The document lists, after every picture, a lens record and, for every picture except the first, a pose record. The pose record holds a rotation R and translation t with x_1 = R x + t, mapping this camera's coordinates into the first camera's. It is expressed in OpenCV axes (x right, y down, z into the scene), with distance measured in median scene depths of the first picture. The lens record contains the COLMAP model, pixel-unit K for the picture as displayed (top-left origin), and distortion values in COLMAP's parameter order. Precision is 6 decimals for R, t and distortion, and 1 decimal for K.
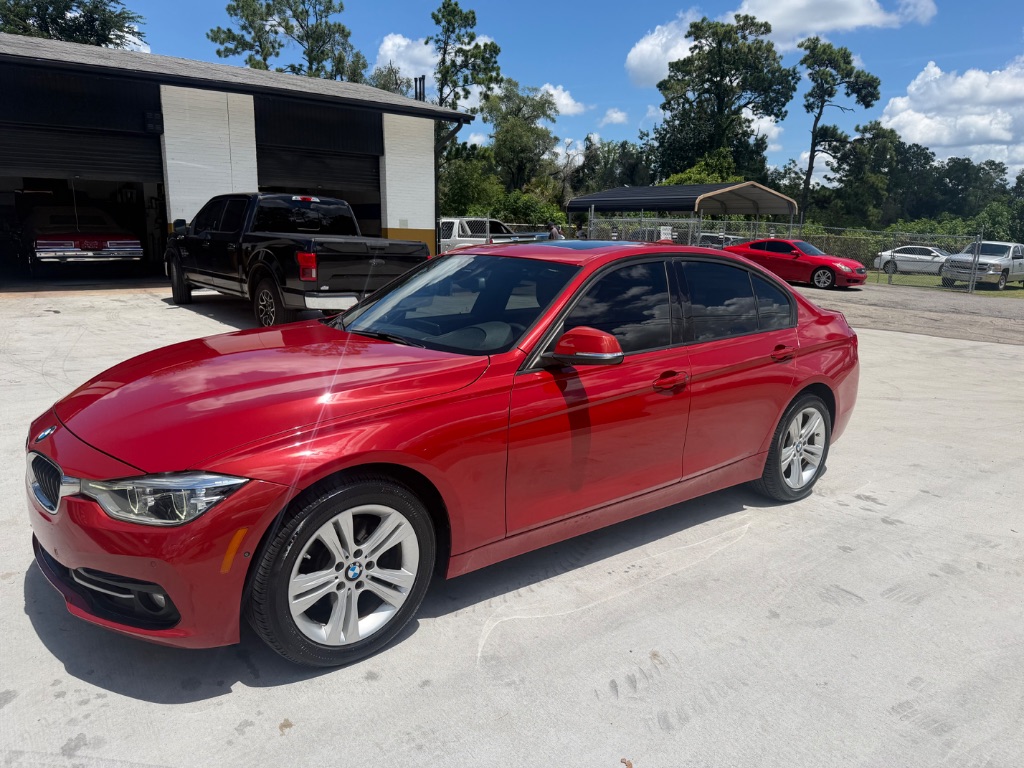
lens RADIAL K [[717.3, 0, 506.5], [0, 717.3, 406.4], [0, 0, 1]] dist [0.032088, -0.080480]
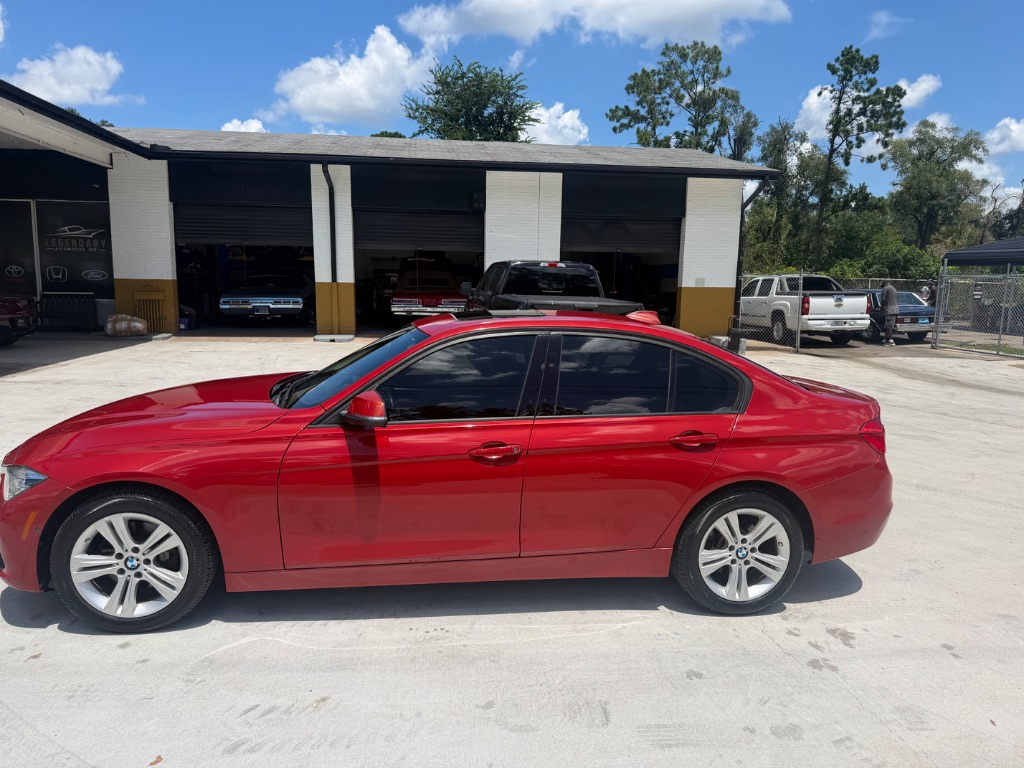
lens RADIAL K [[715.5, 0, 505.2], [0, 715.5, 387.7], [0, 0, 1]] dist [0.033319, -0.047283]
pose [[0.861164, 0.072266, -0.503164, 0.041145], [-0.120797, 0.990581, -0.064474, -0.003575], [0.493765, 0.116304, 0.861783, 0.006336]]
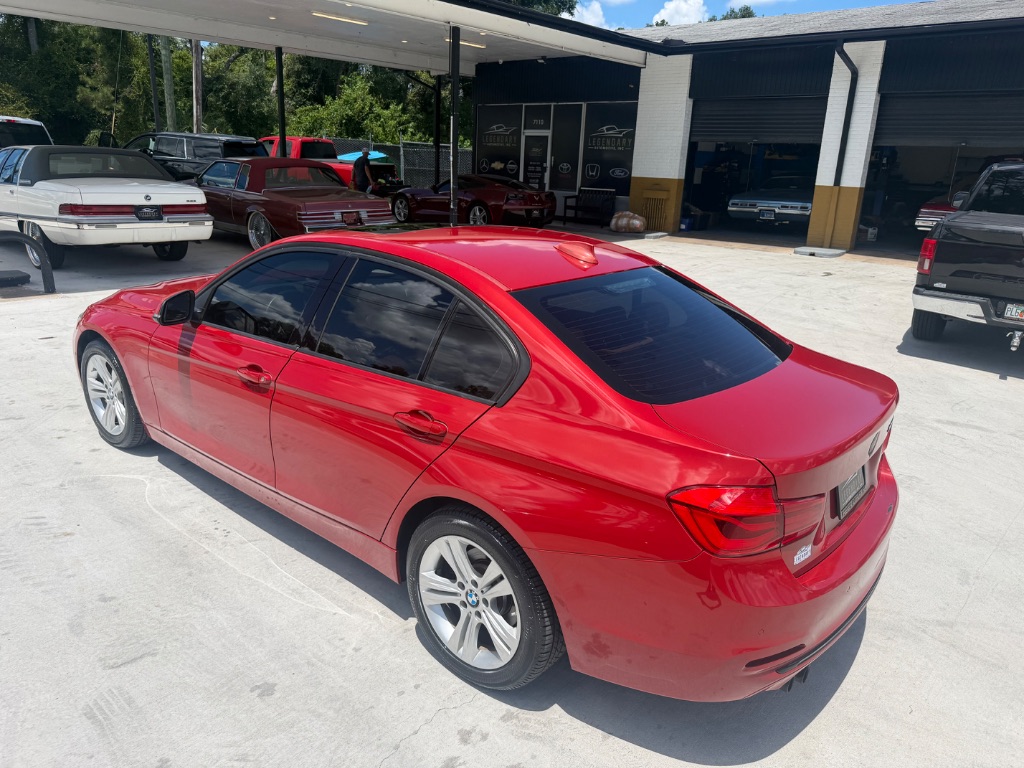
lens RADIAL K [[725.7, 0, 512.0], [0, 725.7, 384.0], [0, 0, 1]] dist [0.036524, -0.056399]
pose [[0.188581, 0.277709, -0.941974, 0.066287], [-0.263490, 0.938323, 0.223883, -0.018233], [0.946050, 0.205980, 0.250123, 0.059361]]
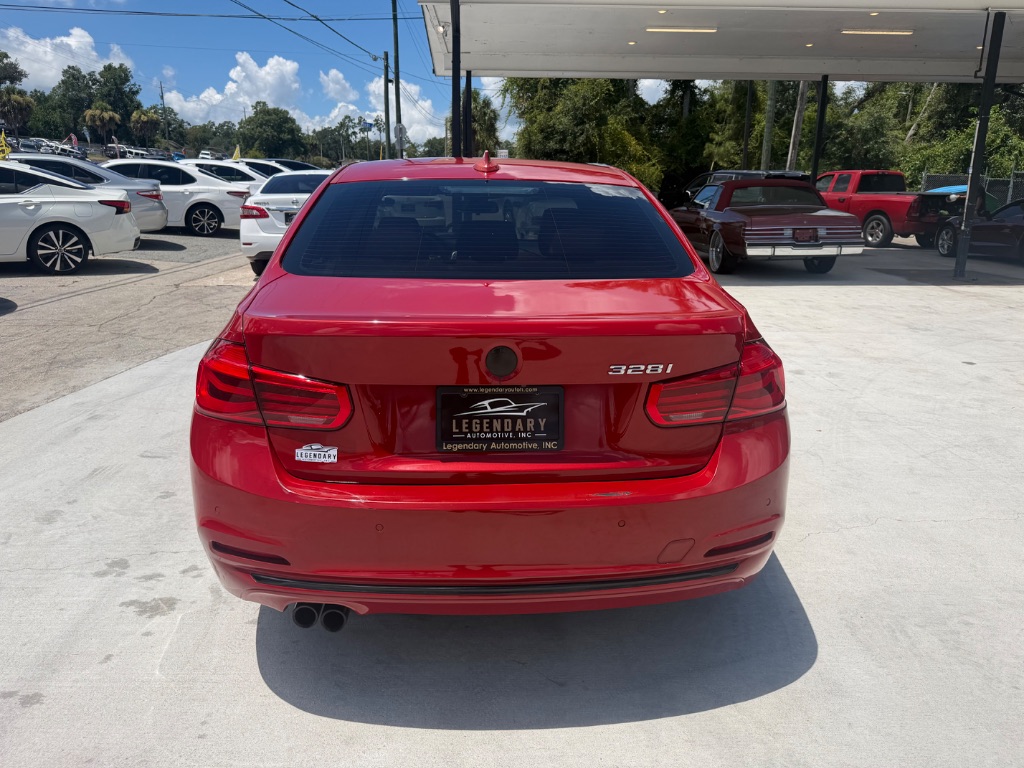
lens RADIAL K [[730.4, 0, 512.0], [0, 730.4, 384.0], [0, 0, 1]] dist [-0.000598, -0.022621]
pose [[-0.592073, 0.174614, -0.786740, 0.055150], [-0.205770, 0.911128, 0.357077, -0.020767], [0.779172, 0.373304, -0.503524, 0.103509]]
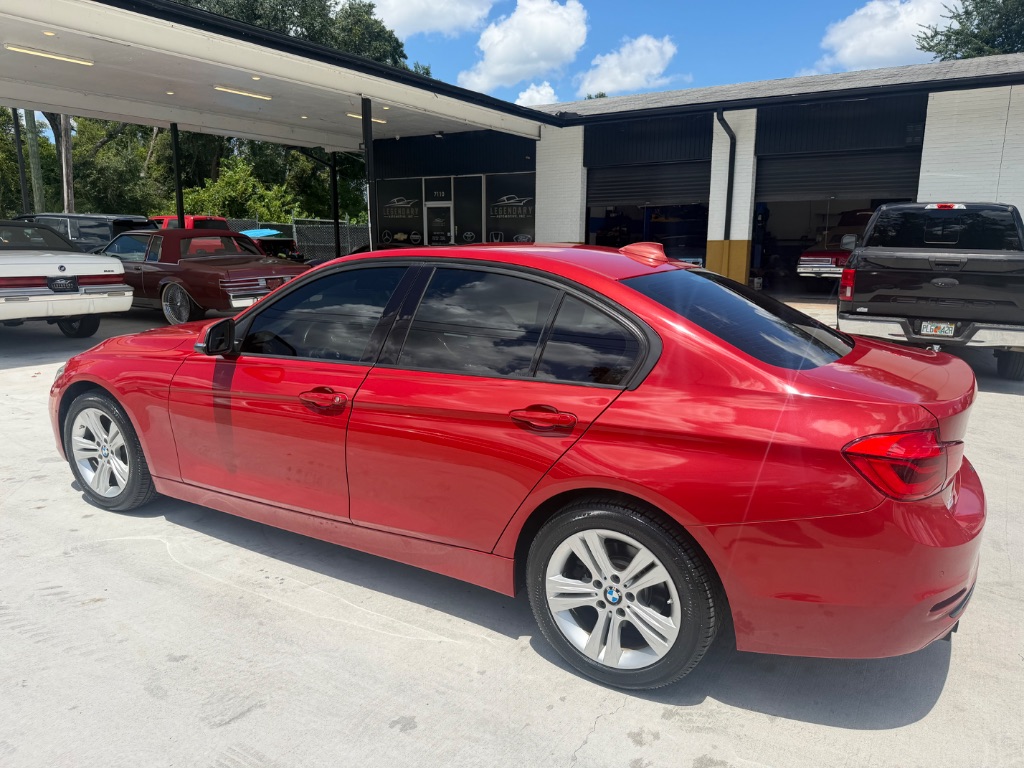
lens RADIAL K [[723.1, 0, 512.0], [0, 723.1, 384.0], [0, 0, 1]] dist [0.036340, -0.048254]
pose [[0.352232, 0.162205, -0.921750, 0.062862], [-0.214780, 0.972592, 0.089077, -0.010207], [0.910935, 0.166598, 0.377416, 0.047703]]
